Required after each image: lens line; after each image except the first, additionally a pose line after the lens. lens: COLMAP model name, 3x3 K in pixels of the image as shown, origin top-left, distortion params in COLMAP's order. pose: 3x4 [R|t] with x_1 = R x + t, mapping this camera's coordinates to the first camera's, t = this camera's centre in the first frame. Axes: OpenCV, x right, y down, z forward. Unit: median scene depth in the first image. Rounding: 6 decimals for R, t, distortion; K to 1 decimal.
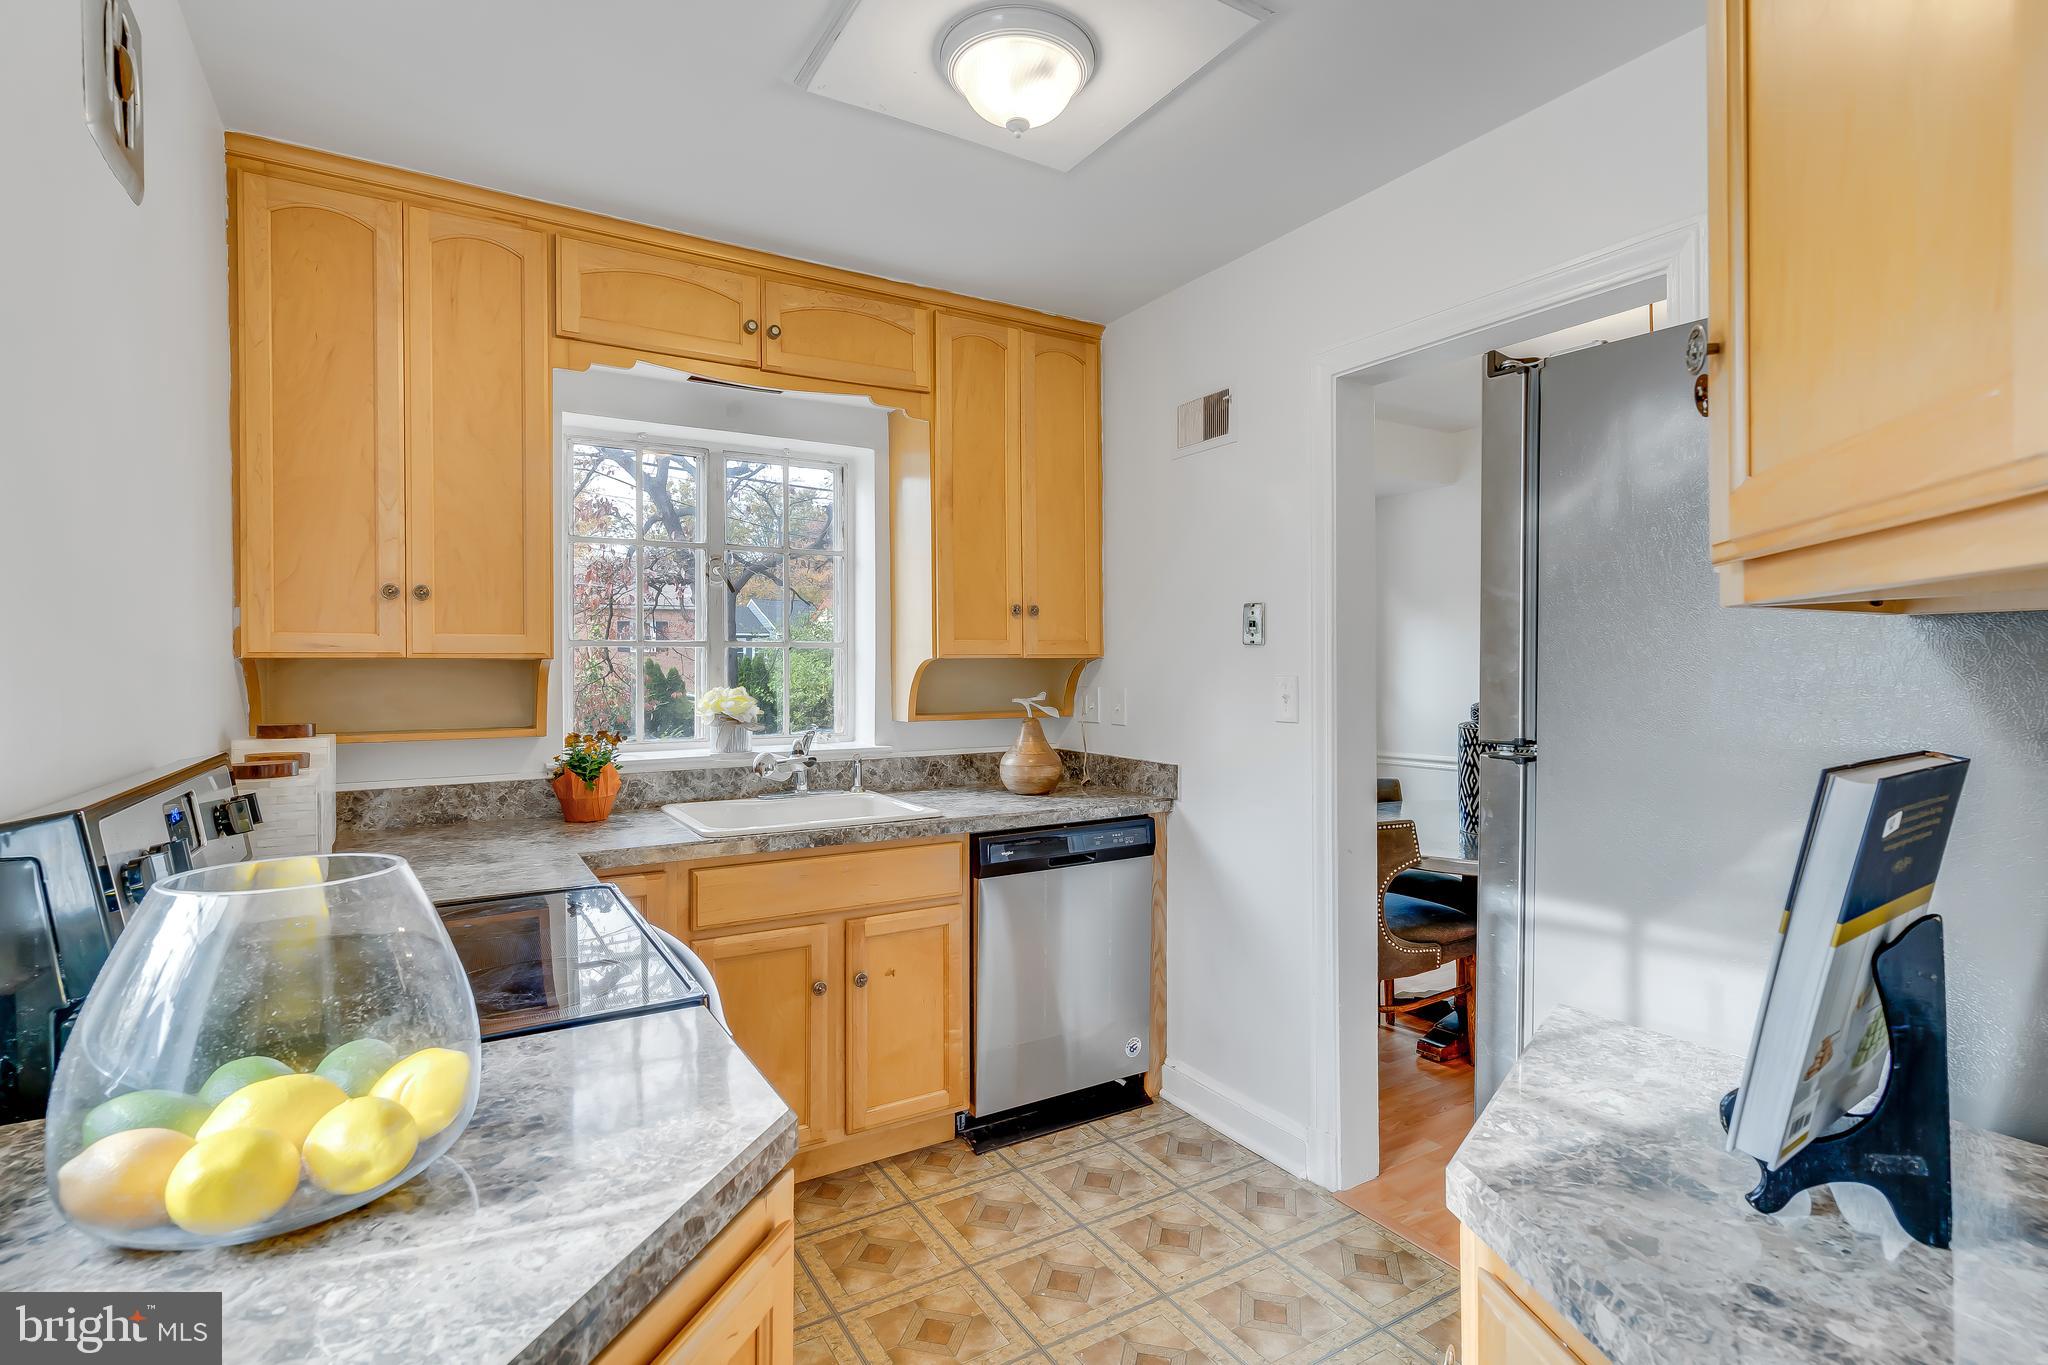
lens RADIAL K [[984.1, 0, 1023.7], [0, 984.1, 667.4], [0, 0, 1]] dist [0.003663, 0.000924]
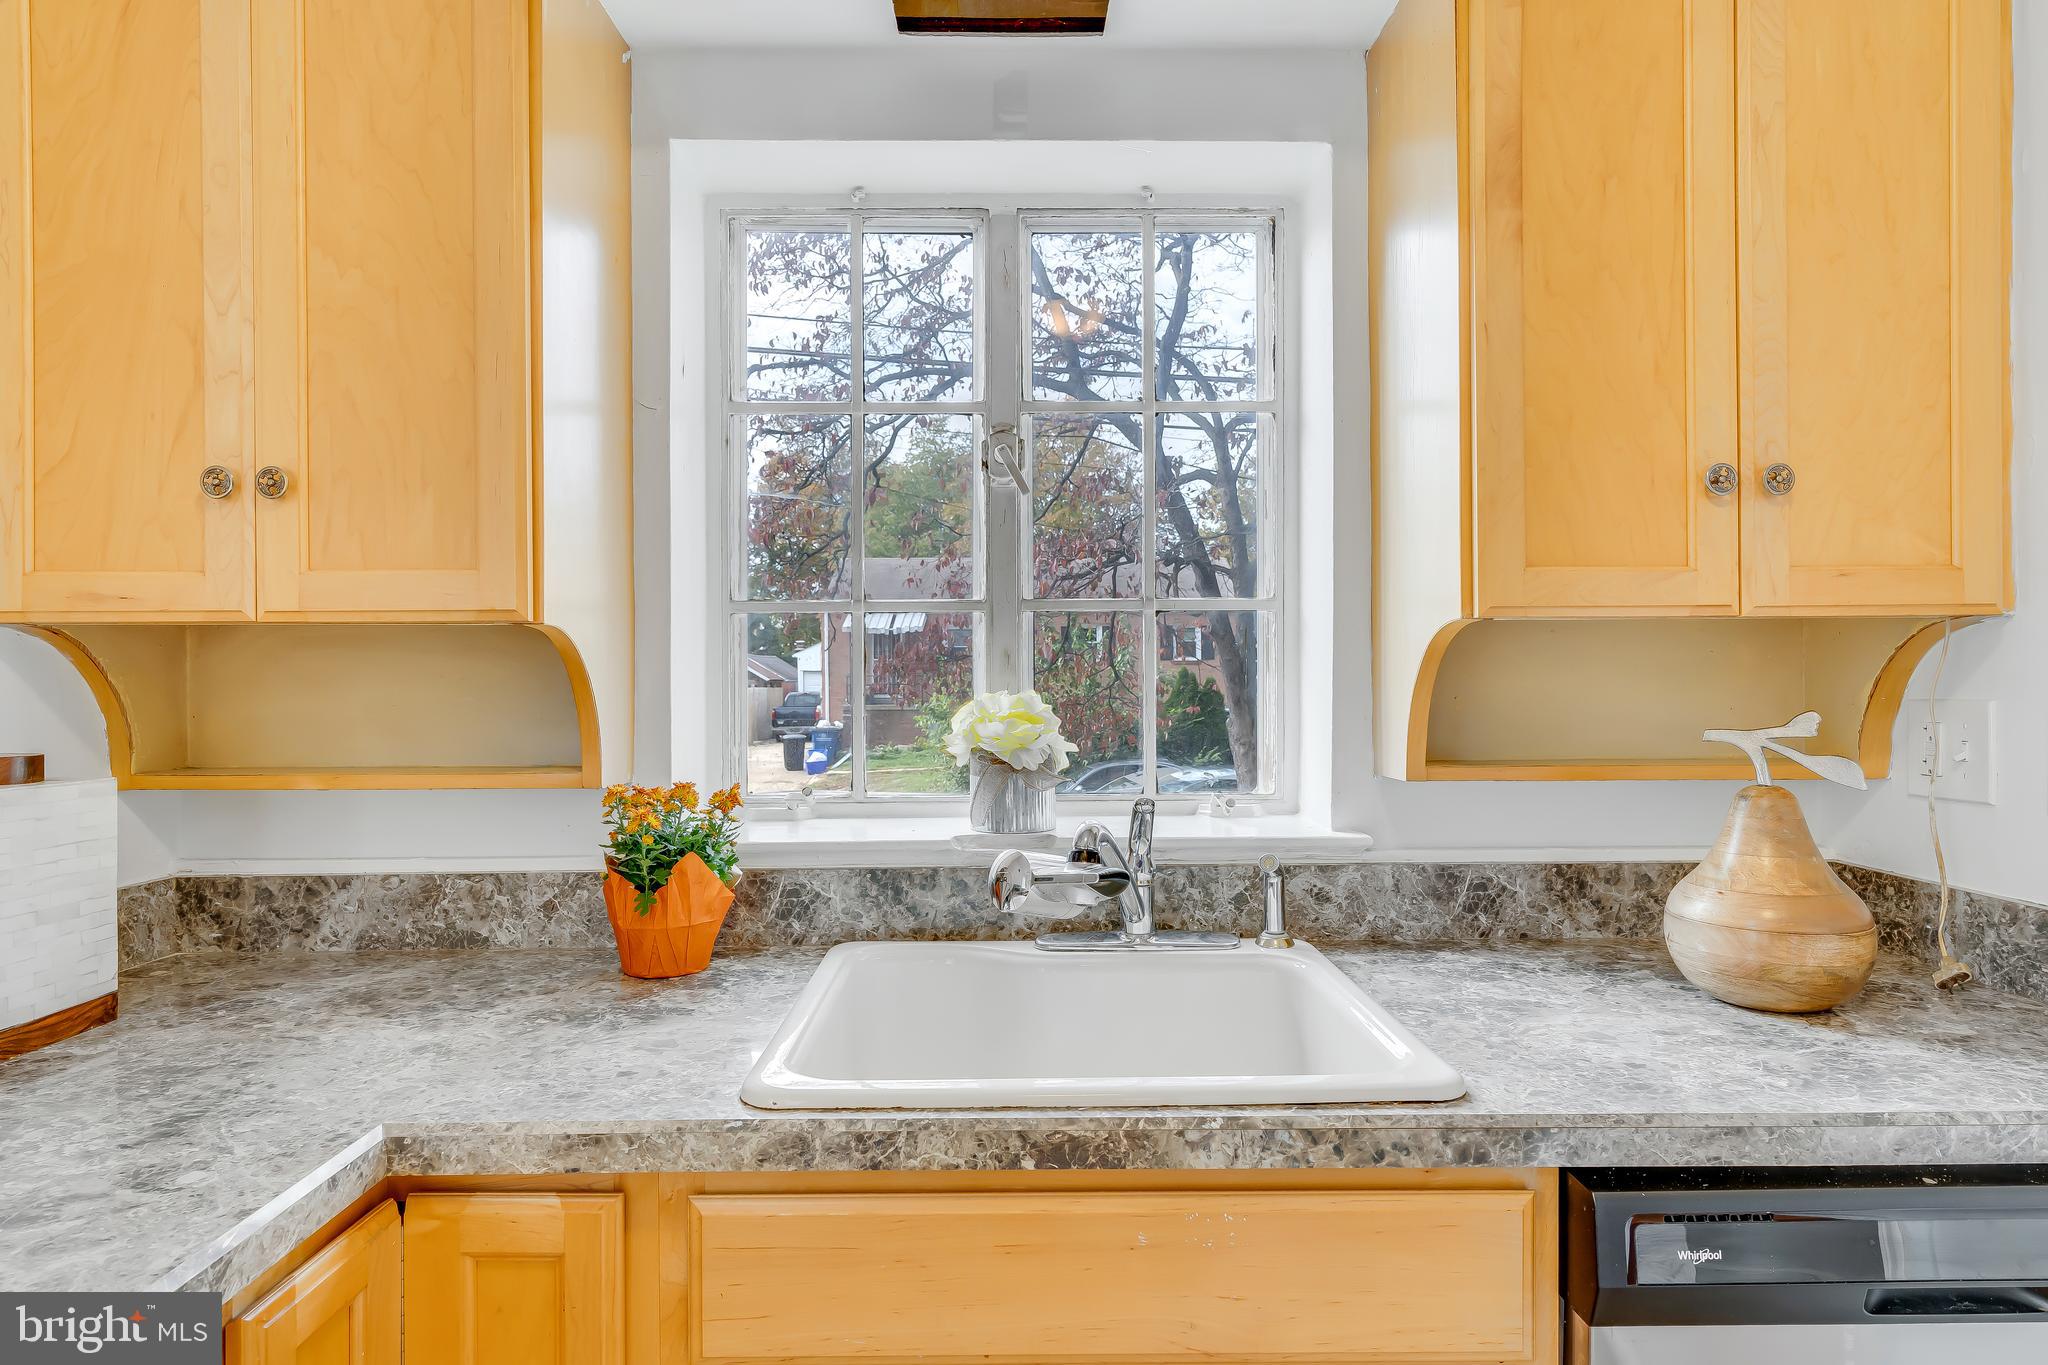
lens RADIAL K [[1138.8, 0, 1028.3], [0, 1138.8, 687.6], [0, 0, 1]] dist [0.000759, 0.000173]
pose [[0.866360, 0.003861, -0.499405, -0.018822], [-0.000043, 0.999971, 0.007657, 0.013929], [0.499420, -0.006613, 0.866335, 0.542463]]
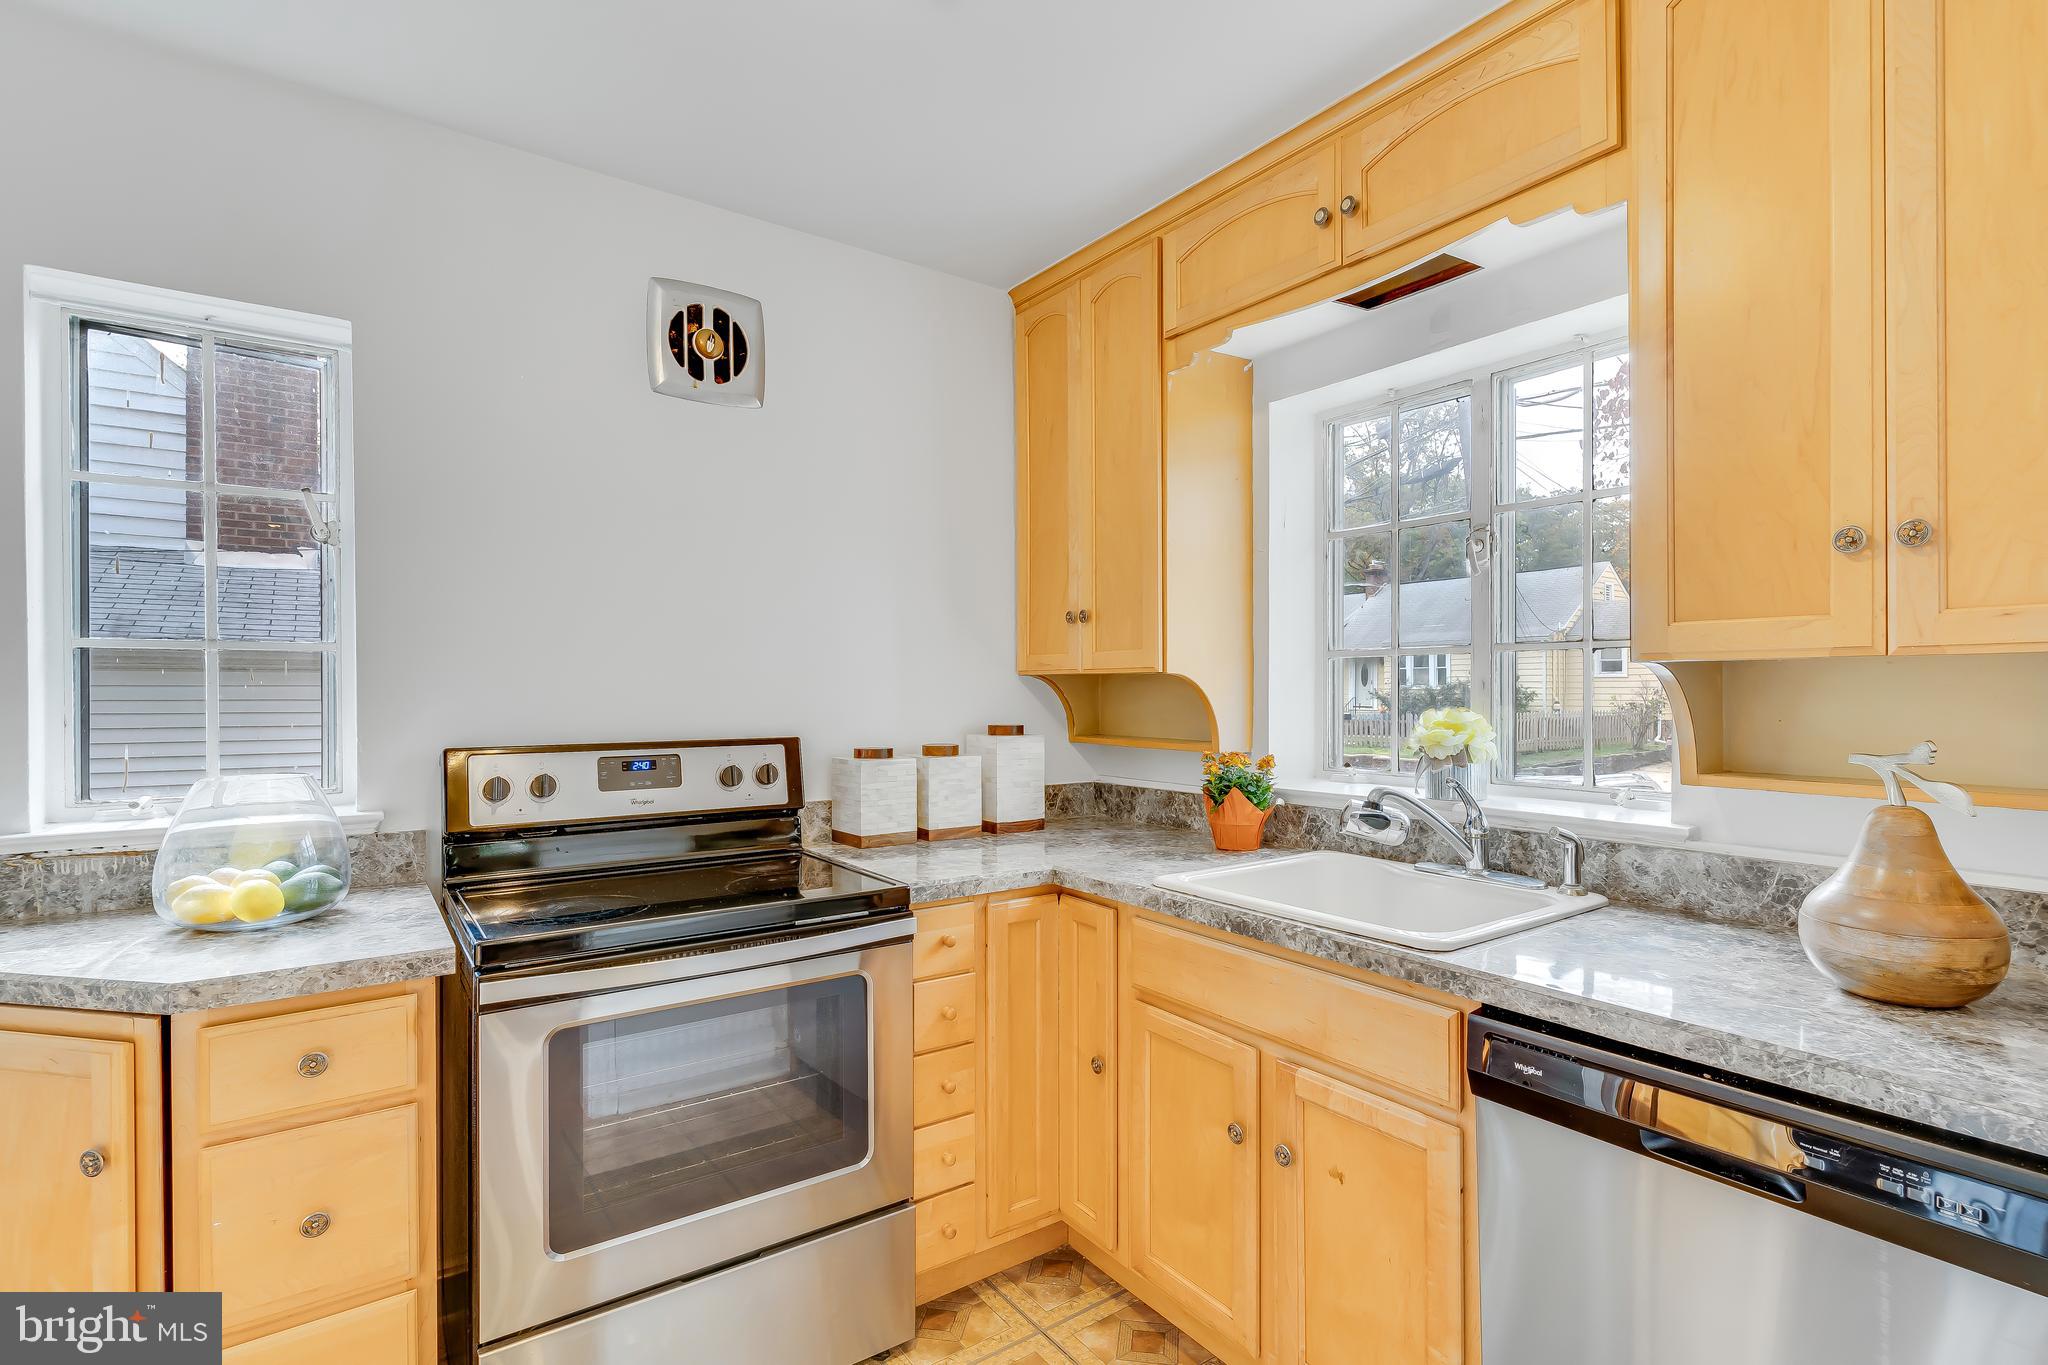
lens RADIAL K [[977.8, 0, 1023.8], [0, 977.8, 685.9], [0, 0, 1]] dist [0.002837, -0.000567]
pose [[0.074507, 0.002898, -0.997216, 0.393839], [0.002079, 0.999993, 0.003061, 0.001016], [0.997218, -0.002302, 0.074500, 0.648869]]
